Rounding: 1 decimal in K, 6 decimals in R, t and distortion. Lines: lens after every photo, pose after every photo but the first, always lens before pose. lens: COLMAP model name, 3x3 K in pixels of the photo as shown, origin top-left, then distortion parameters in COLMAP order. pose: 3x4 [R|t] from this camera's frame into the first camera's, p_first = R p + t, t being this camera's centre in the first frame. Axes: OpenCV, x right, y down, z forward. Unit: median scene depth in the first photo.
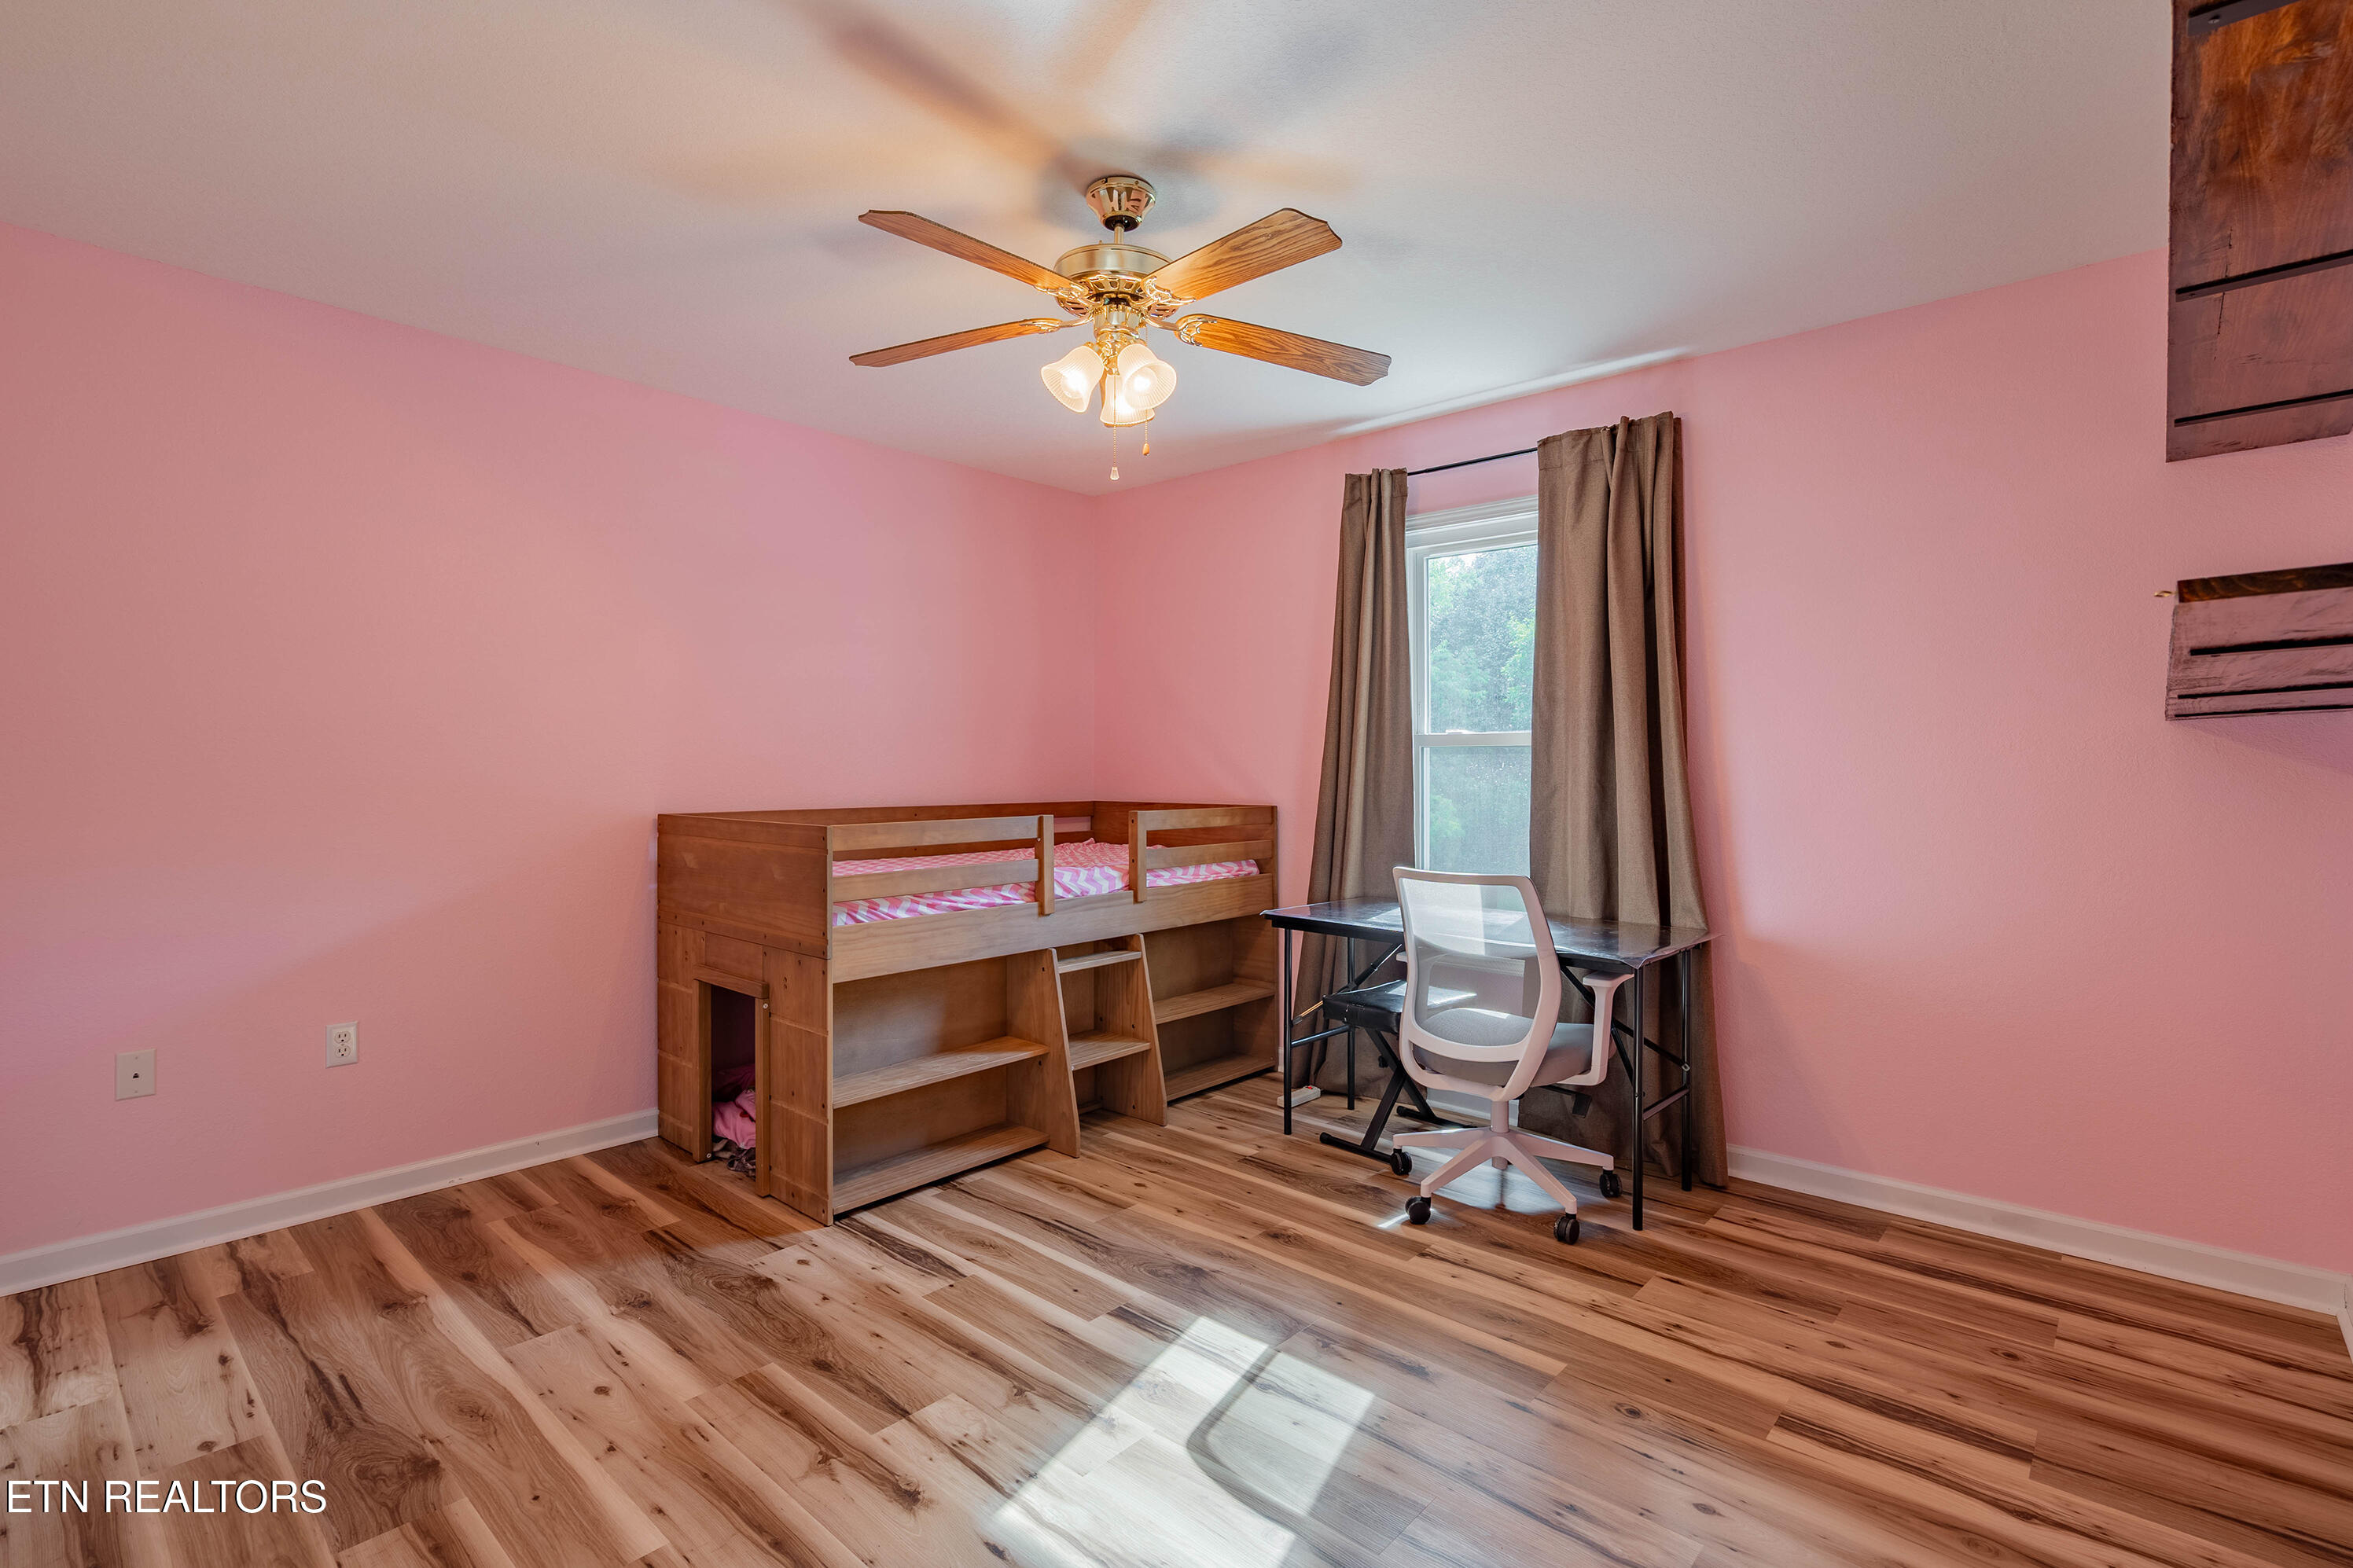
lens RADIAL K [[1087.2, 0, 1187.1], [0, 1087.2, 777.8], [0, 0, 1]] dist [0.002575, 0.000000]
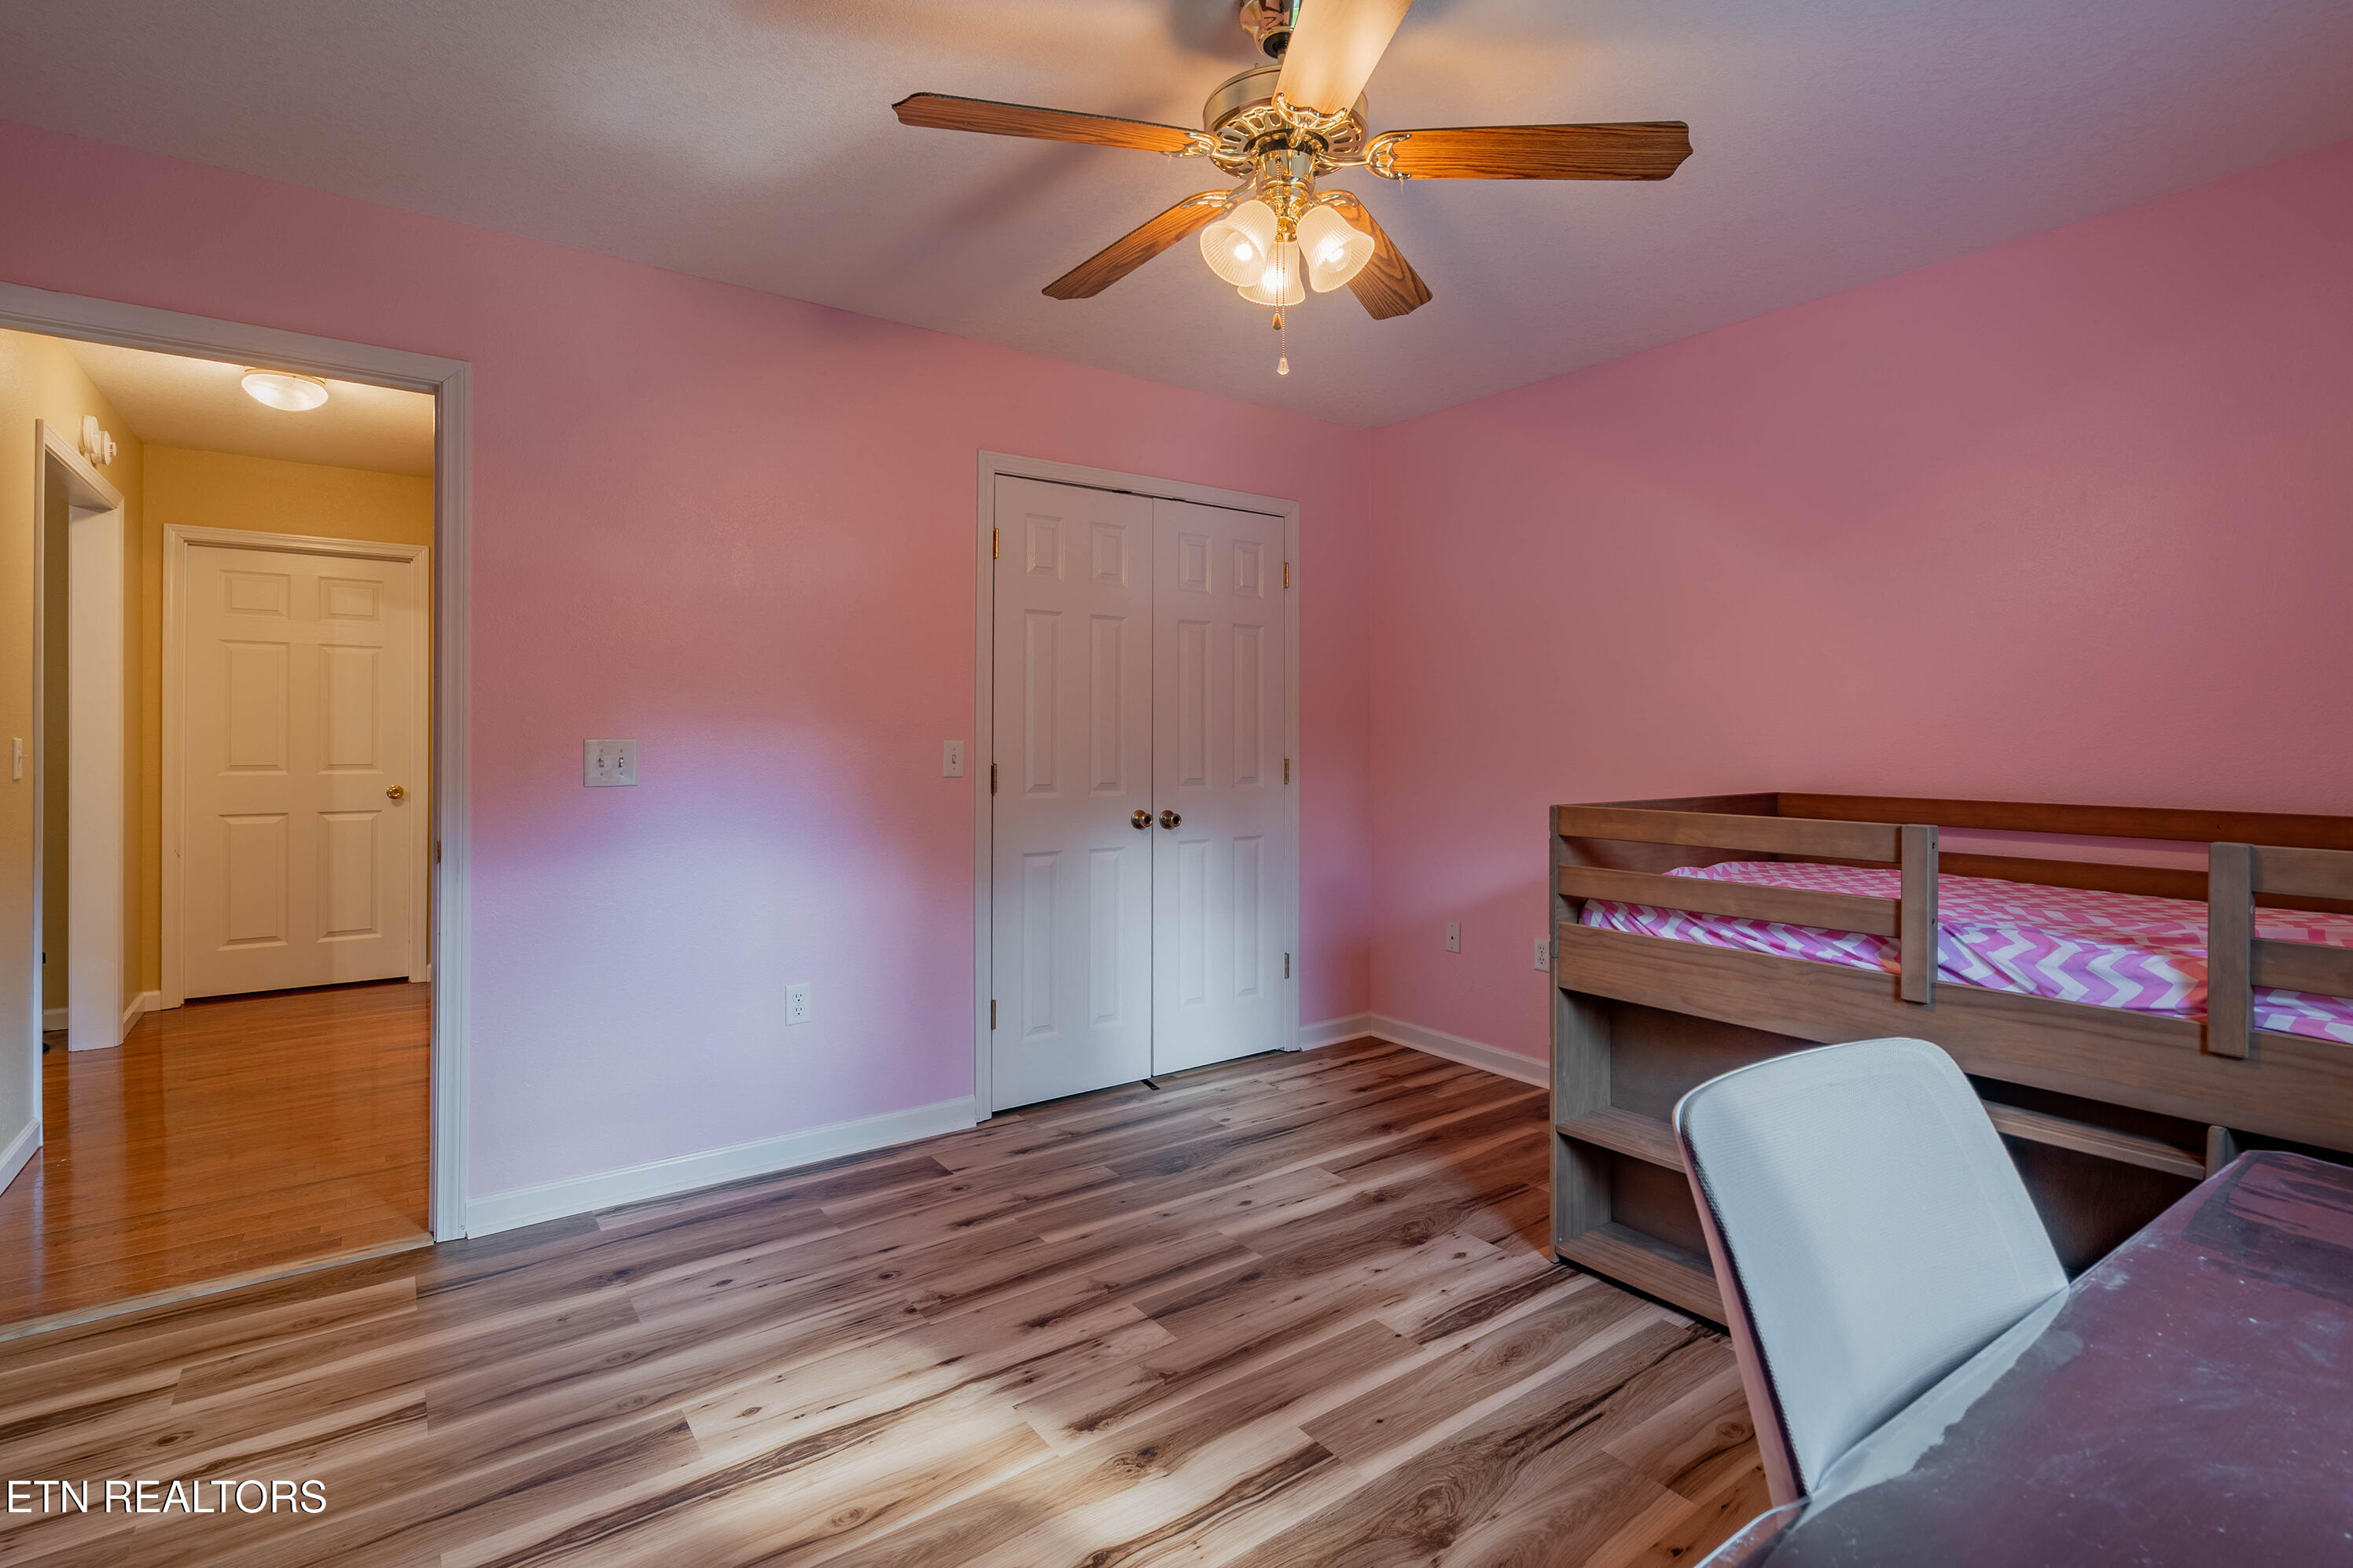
lens RADIAL K [[1087.2, 0, 1185.4], [0, 1087.2, 760.2], [0, 0, 1]] dist [0.002575, 0.000000]
pose [[-0.201222, 0.019123, -0.979359, 0.646202], [-0.002374, 0.999797, 0.020010, -0.011005], [0.979543, 0.006352, -0.201135, 0.979817]]
